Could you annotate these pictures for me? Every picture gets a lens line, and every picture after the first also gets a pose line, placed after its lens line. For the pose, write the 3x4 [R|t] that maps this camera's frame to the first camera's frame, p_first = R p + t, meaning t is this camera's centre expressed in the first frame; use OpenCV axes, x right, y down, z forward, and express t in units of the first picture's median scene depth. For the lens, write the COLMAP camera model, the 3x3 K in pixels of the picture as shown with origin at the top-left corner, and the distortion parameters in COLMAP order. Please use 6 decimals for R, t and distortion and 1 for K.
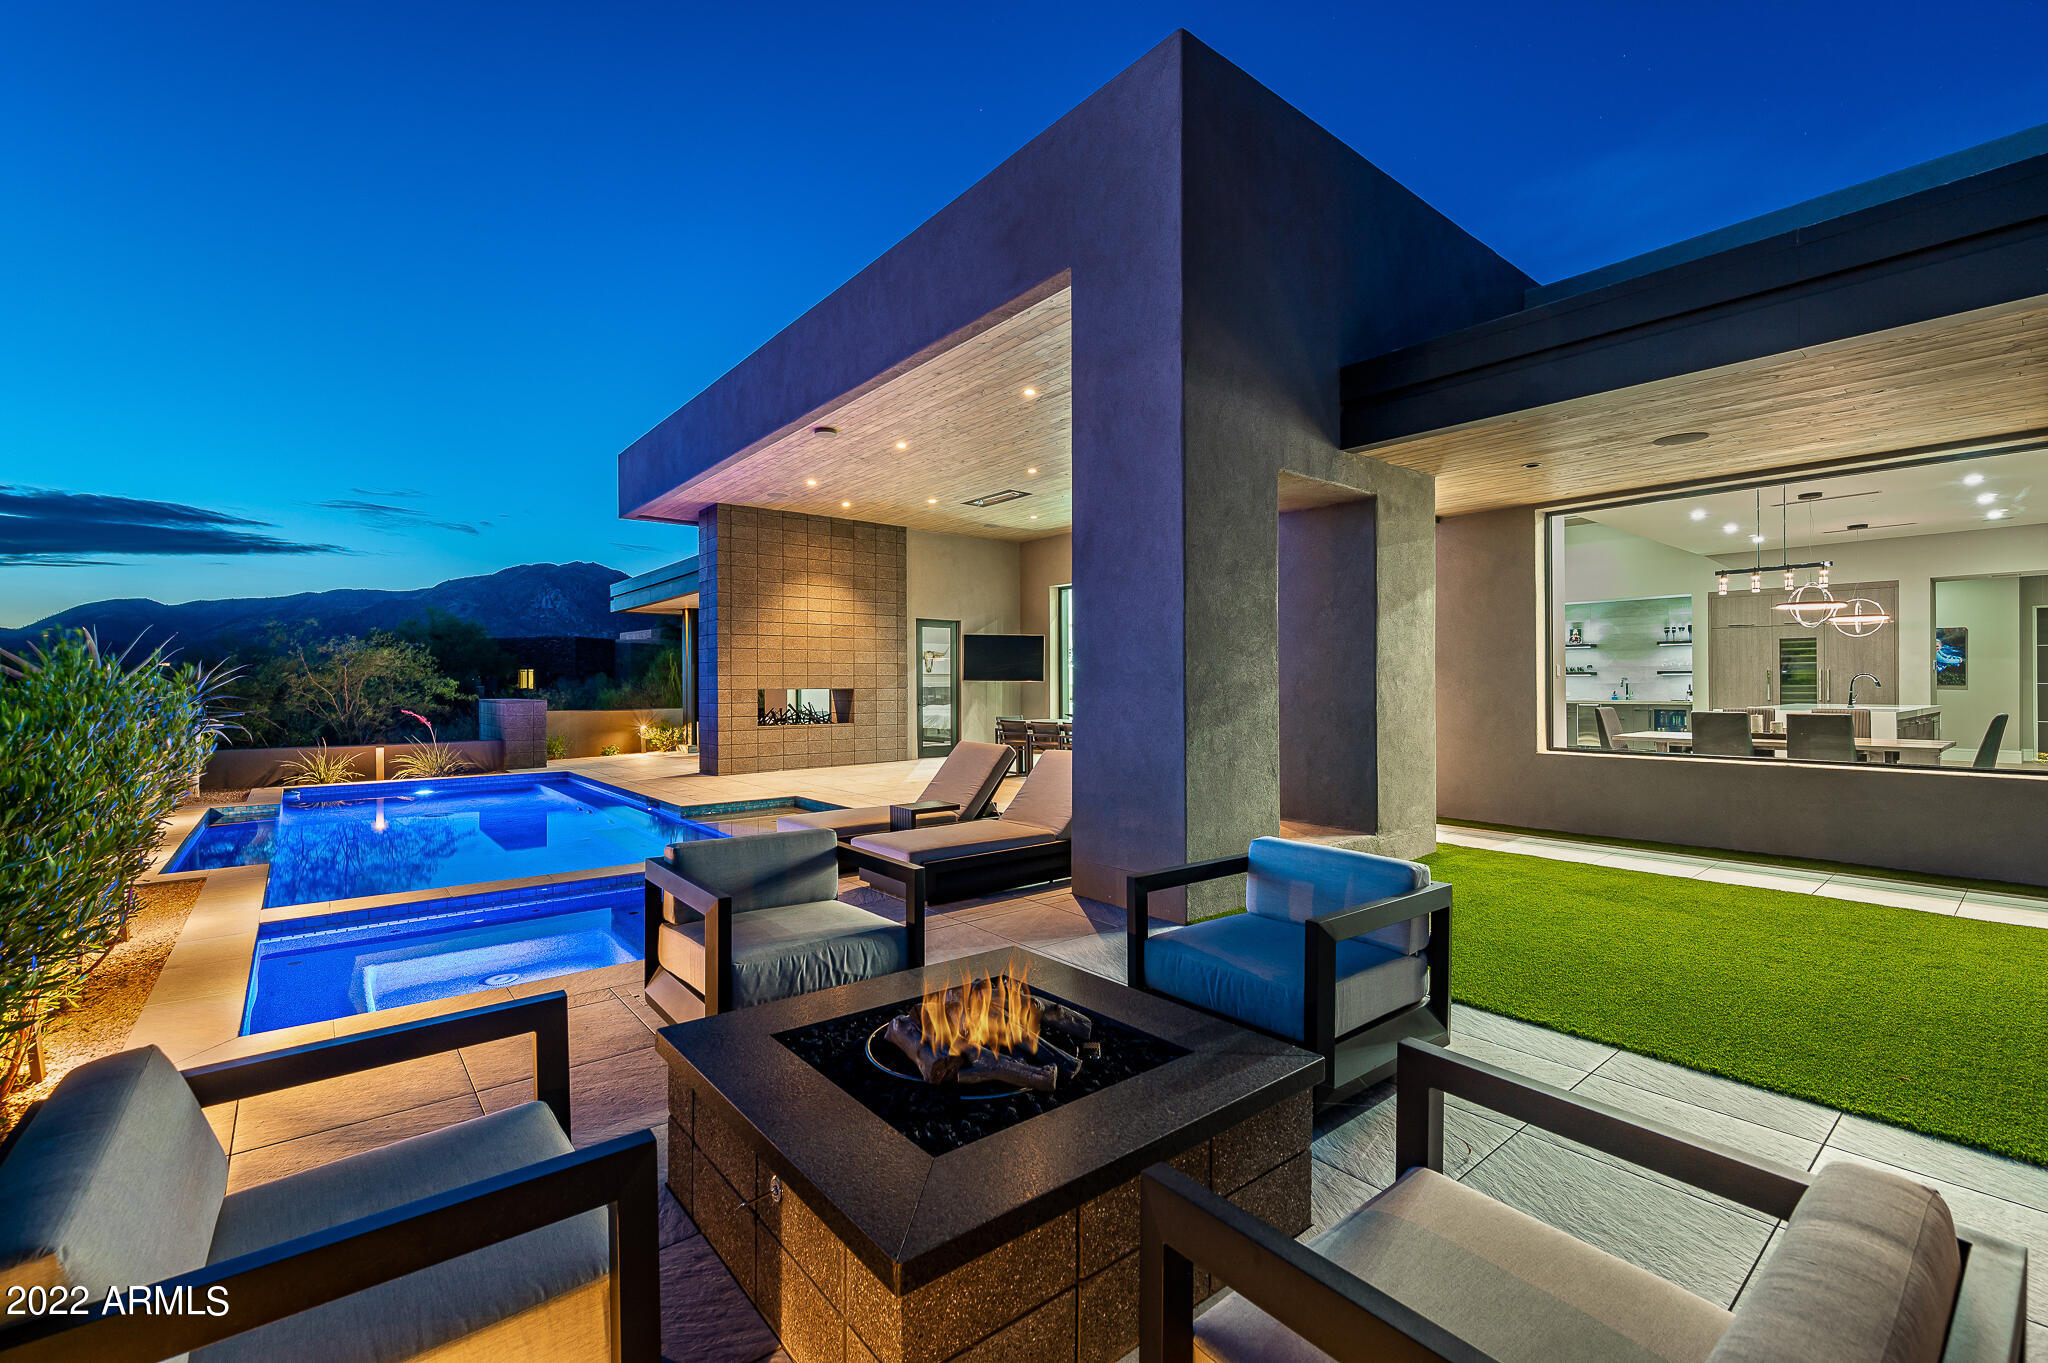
lens RADIAL K [[863.2, 0, 1013.8], [0, 863.2, 683.0], [0, 0, 1]] dist [-0.000494, -0.000070]
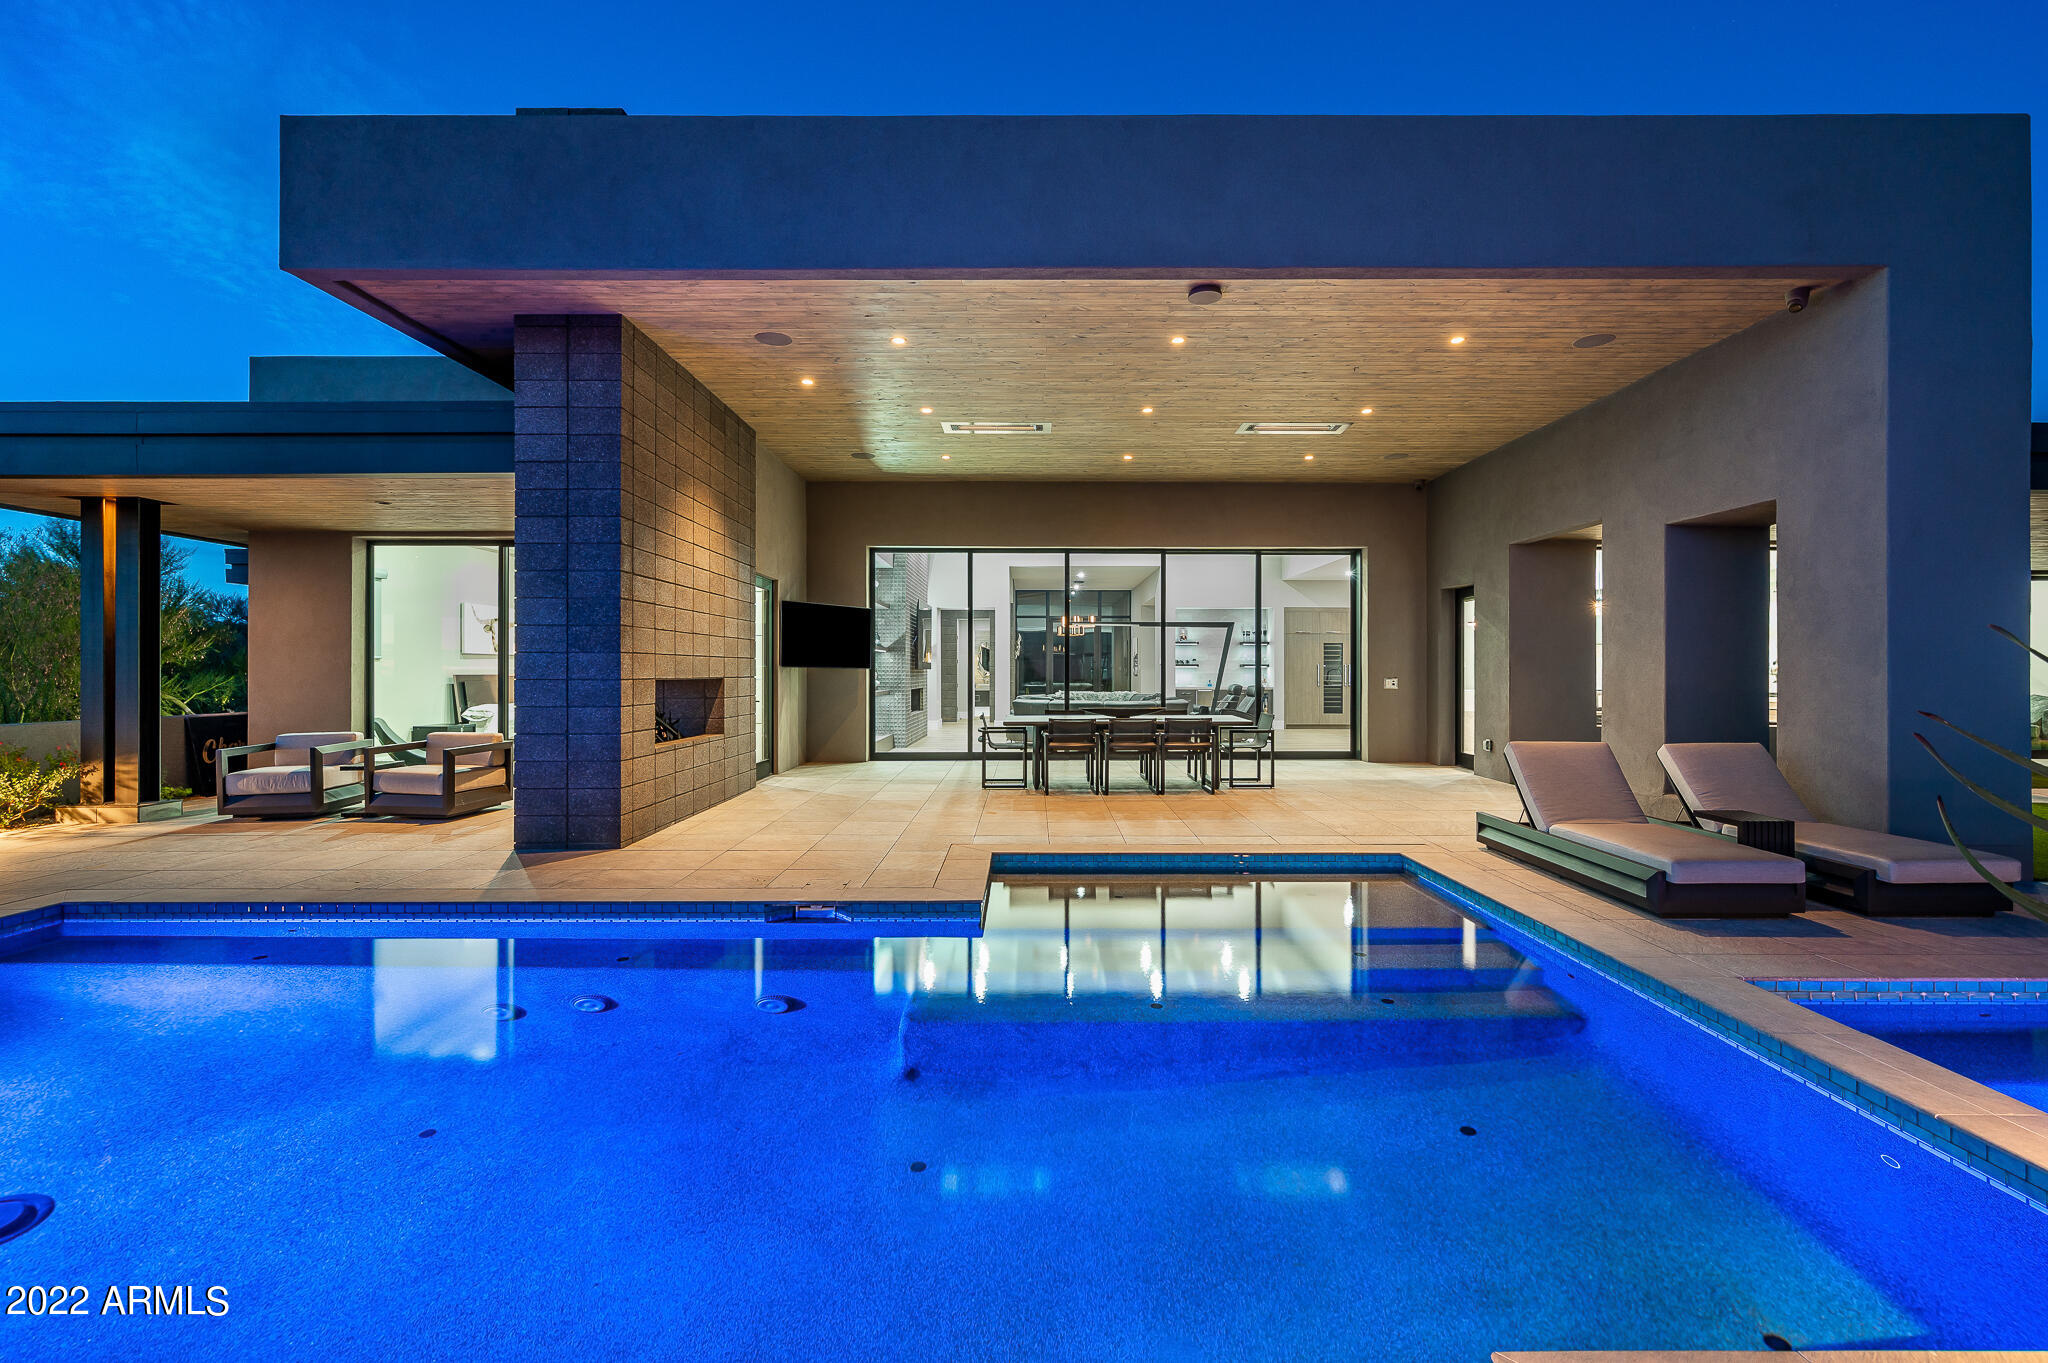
lens RADIAL K [[863.2, 0, 1026.8], [0, 863.2, 671.4], [0, 0, 1]] dist [-0.000494, -0.000070]
pose [[0.623072, 0.005922, 0.782142, -0.483467], [-0.005132, 0.999981, -0.003483, 0.004163], [-0.782148, -0.001844, 0.623090, 0.403438]]
